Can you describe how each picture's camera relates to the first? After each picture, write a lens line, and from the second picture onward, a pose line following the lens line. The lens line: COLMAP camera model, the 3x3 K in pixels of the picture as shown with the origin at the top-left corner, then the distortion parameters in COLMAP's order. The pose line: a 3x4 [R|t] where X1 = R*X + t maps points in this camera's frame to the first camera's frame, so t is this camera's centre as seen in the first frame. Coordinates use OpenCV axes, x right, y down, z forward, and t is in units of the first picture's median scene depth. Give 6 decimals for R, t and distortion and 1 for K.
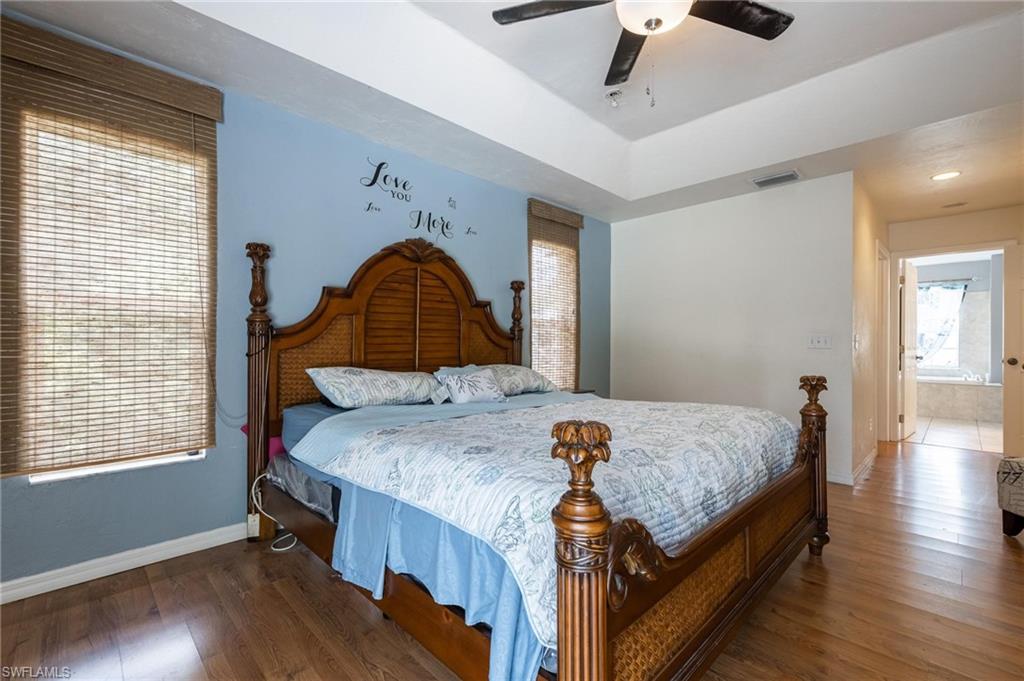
lens RADIAL K [[447.1, 0, 517.9], [0, 447.1, 342.8], [0, 0, 1]] dist [0.000813, -0.000155]
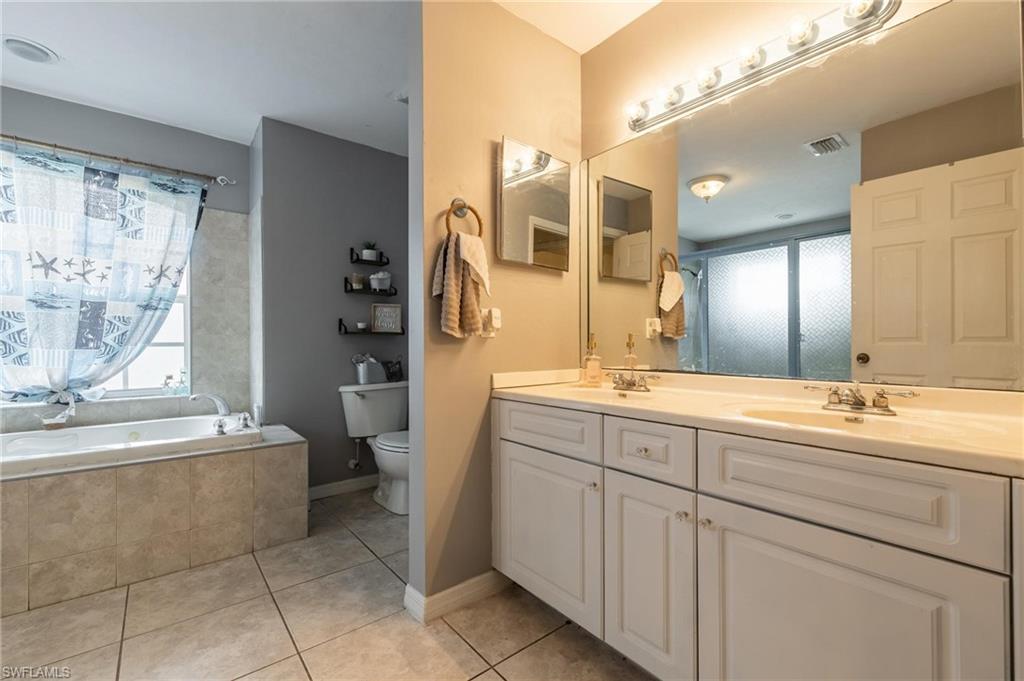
lens RADIAL K [[447.1, 0, 511.6], [0, 447.1, 342.7], [0, 0, 1]] dist [0.000813, -0.000155]
pose [[0.116498, -0.004595, 0.993180, 0.627437], [0.006127, 0.999974, 0.003908, 0.012013], [-0.993172, 0.005630, 0.116523, 0.674555]]
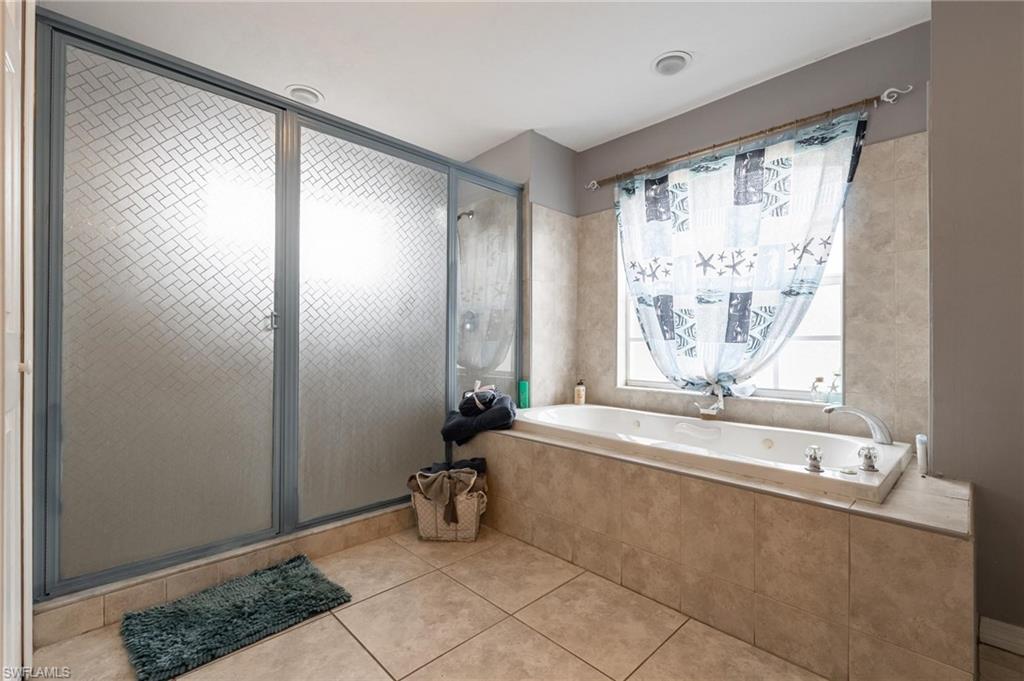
lens RADIAL K [[447.1, 0, 511.1], [0, 447.1, 341.9], [0, 0, 1]] dist [0.000813, -0.000155]
pose [[0.999799, -0.001321, -0.020027, 0.779359], [0.001207, 0.999983, -0.005727, 0.017807], [0.020034, 0.005701, 0.999783, 0.704431]]
